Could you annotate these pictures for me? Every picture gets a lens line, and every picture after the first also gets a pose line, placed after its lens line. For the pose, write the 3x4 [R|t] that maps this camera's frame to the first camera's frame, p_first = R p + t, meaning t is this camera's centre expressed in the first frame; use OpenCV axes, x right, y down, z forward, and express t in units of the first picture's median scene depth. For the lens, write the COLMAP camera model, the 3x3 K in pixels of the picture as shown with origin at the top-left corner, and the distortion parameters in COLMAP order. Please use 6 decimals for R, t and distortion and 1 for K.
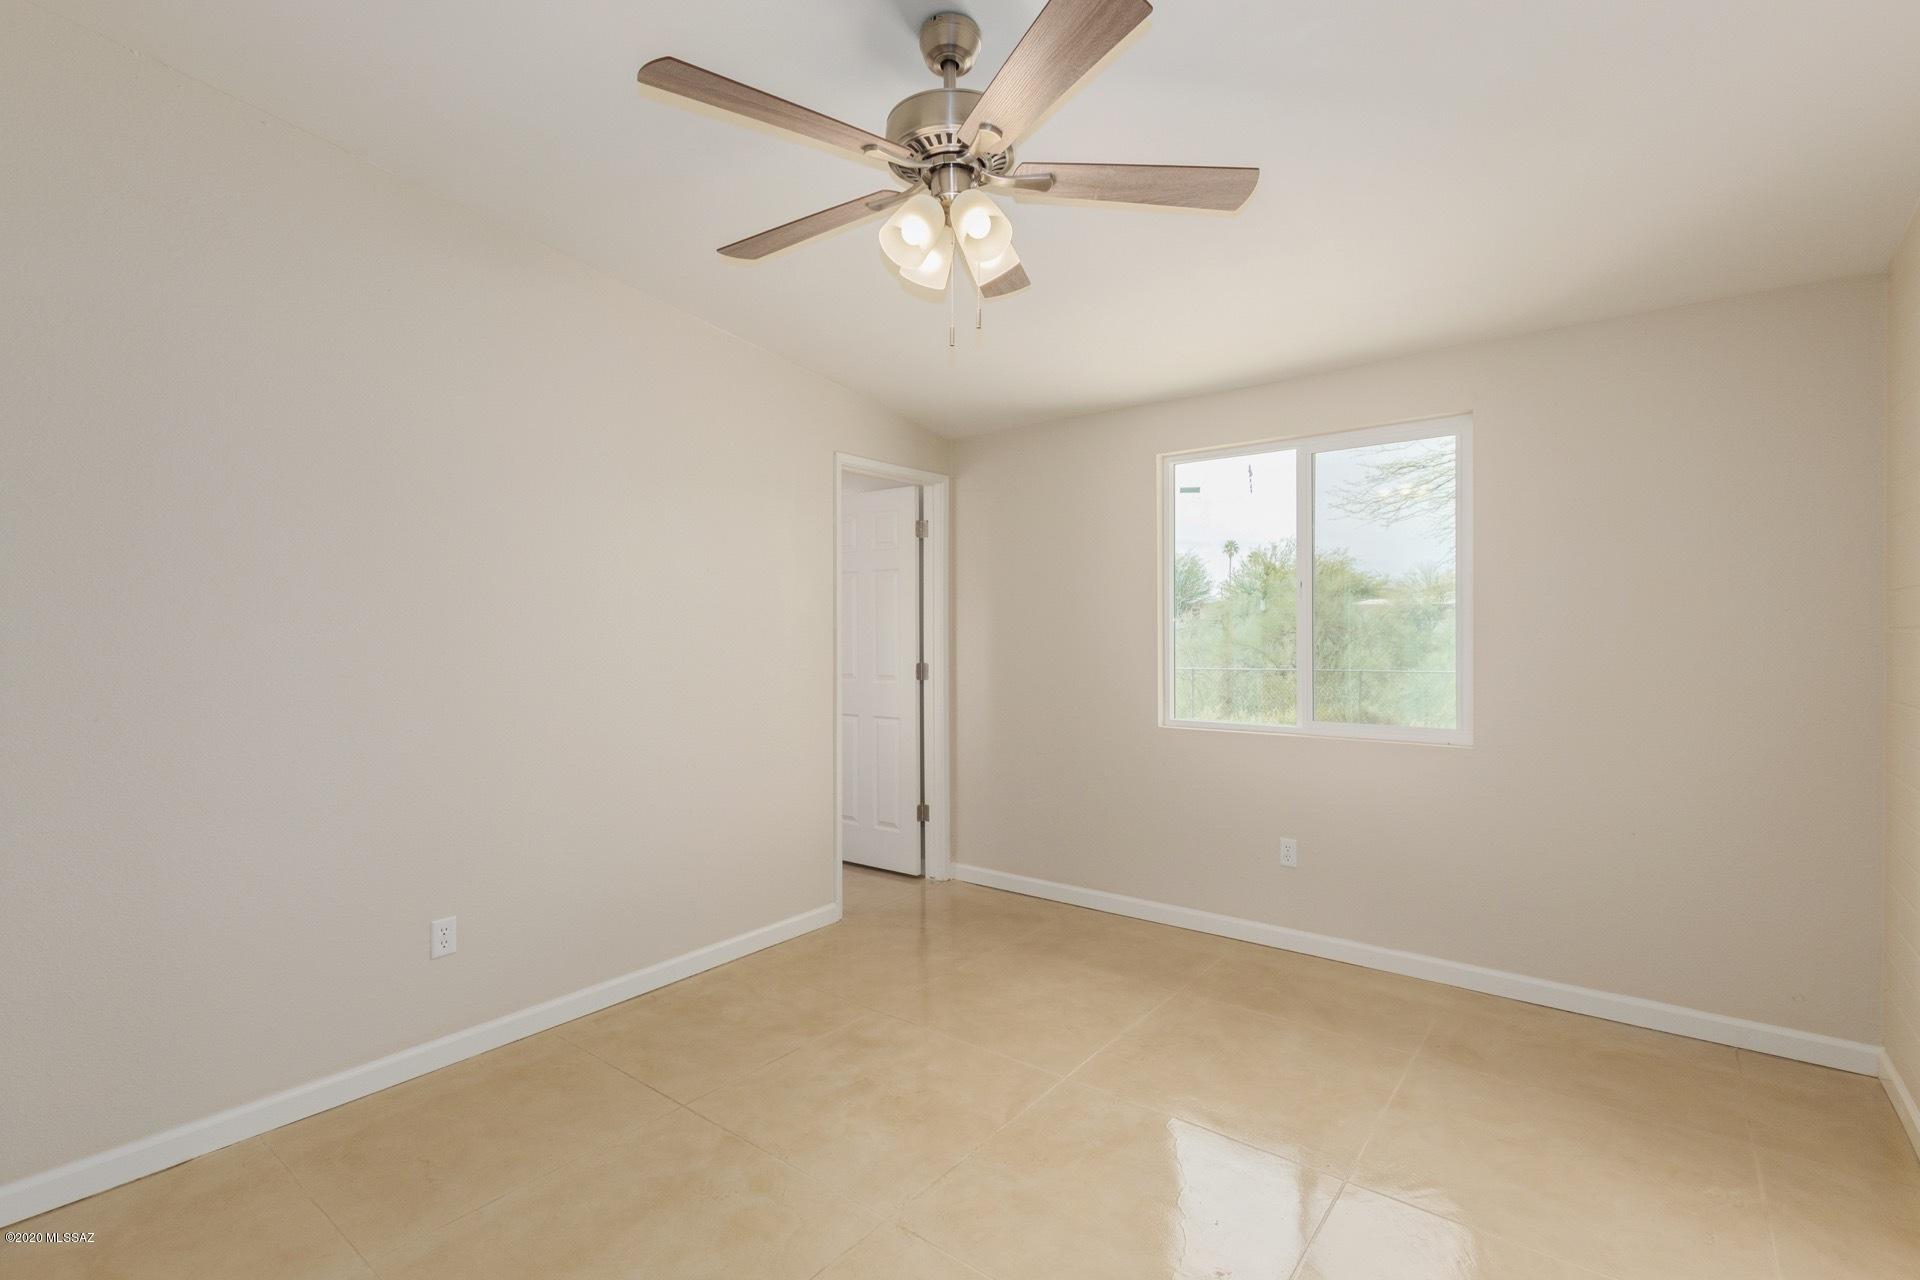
lens RADIAL K [[885.9, 0, 955.7], [0, 885.9, 646.2], [0, 0, 1]] dist [-0.002506, -0.000299]
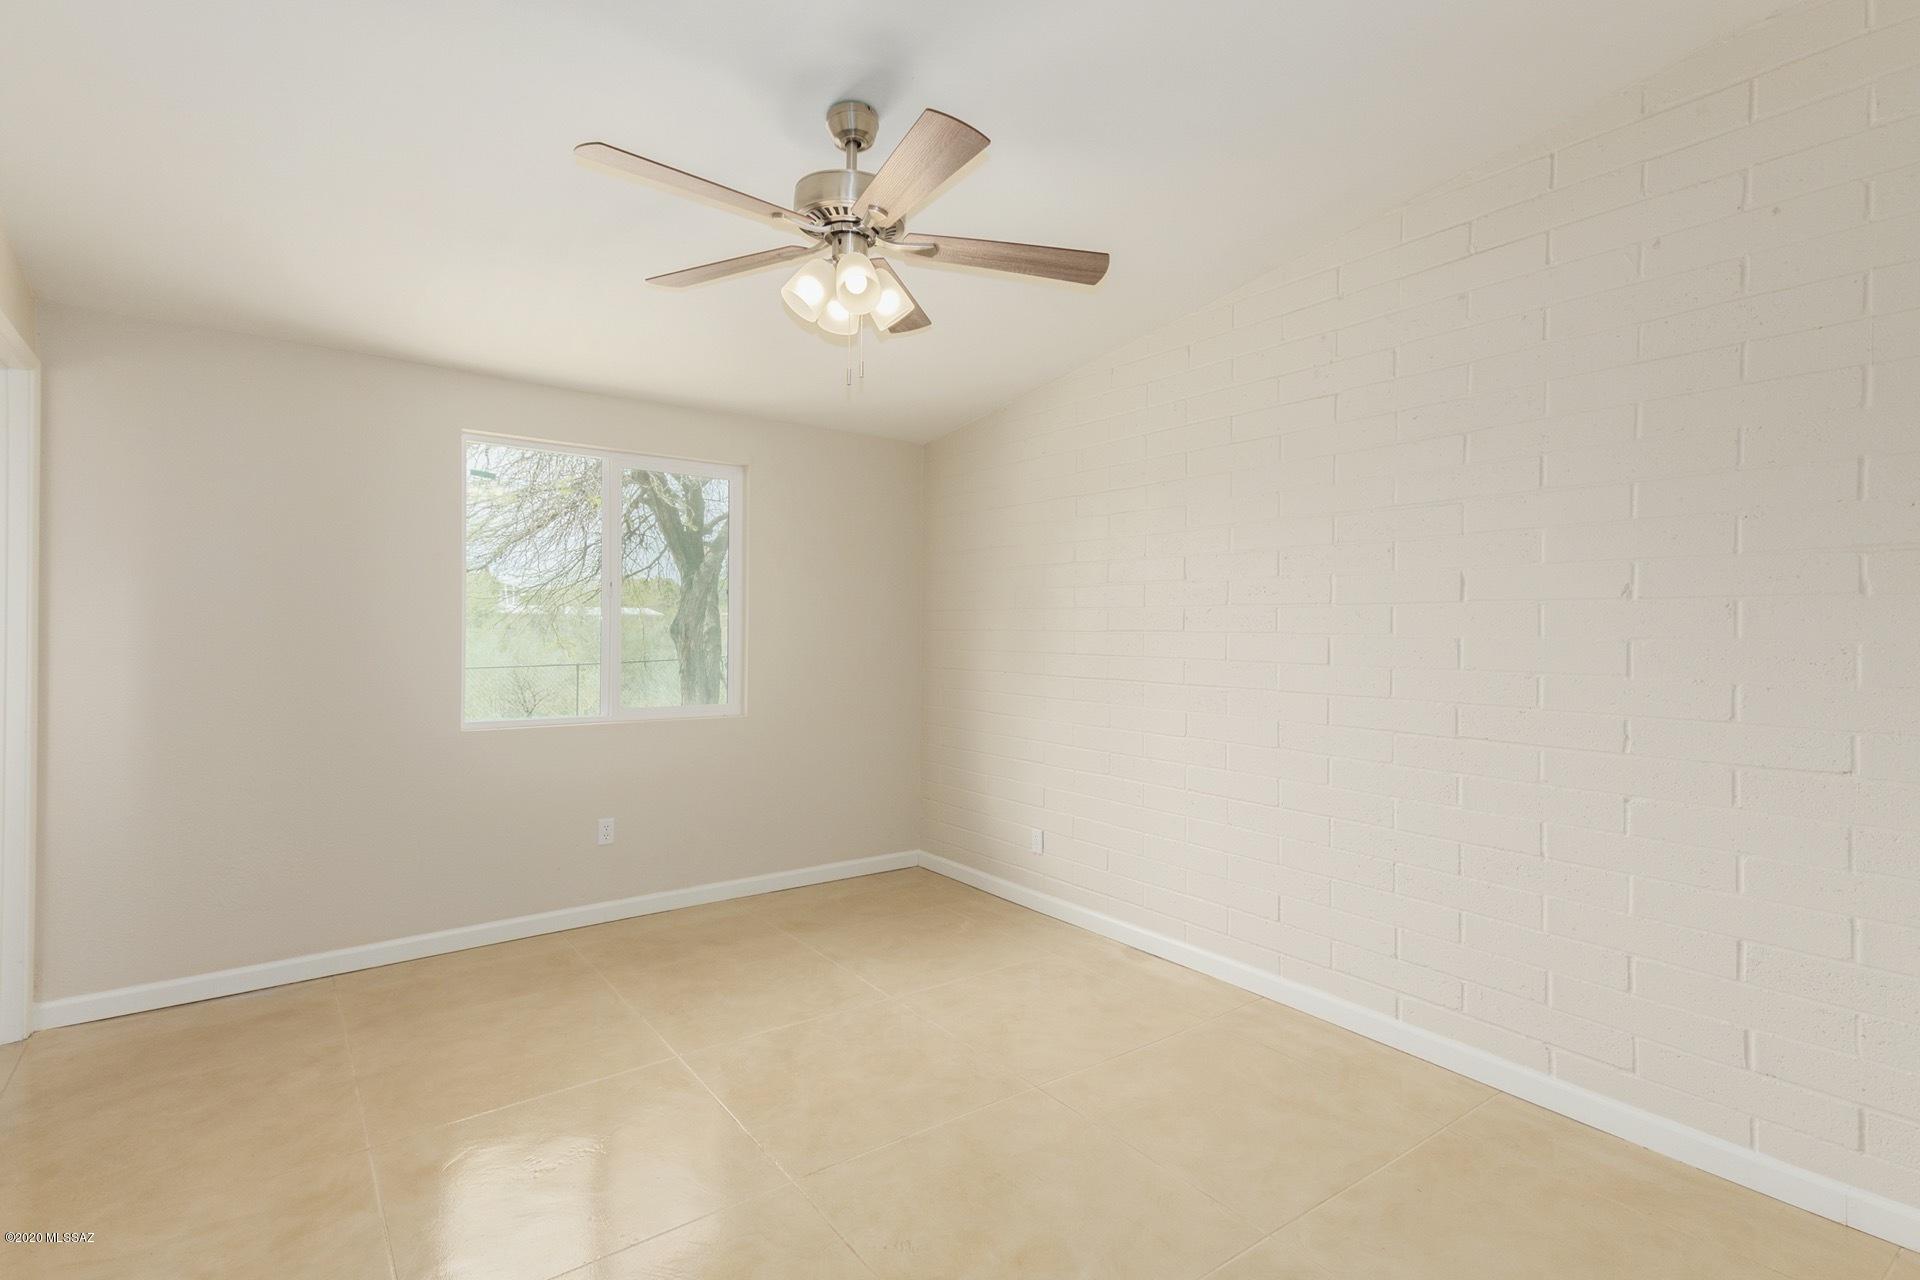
lens RADIAL K [[885.9, 0, 959.5], [0, 885.9, 631.4], [0, 0, 1]] dist [-0.002506, -0.000299]
pose [[0.240439, 0.002578, 0.970661, -0.439046], [0.005176, 0.999979, -0.003938, -0.003689], [-0.970650, 0.005971, 0.240421, 0.245724]]
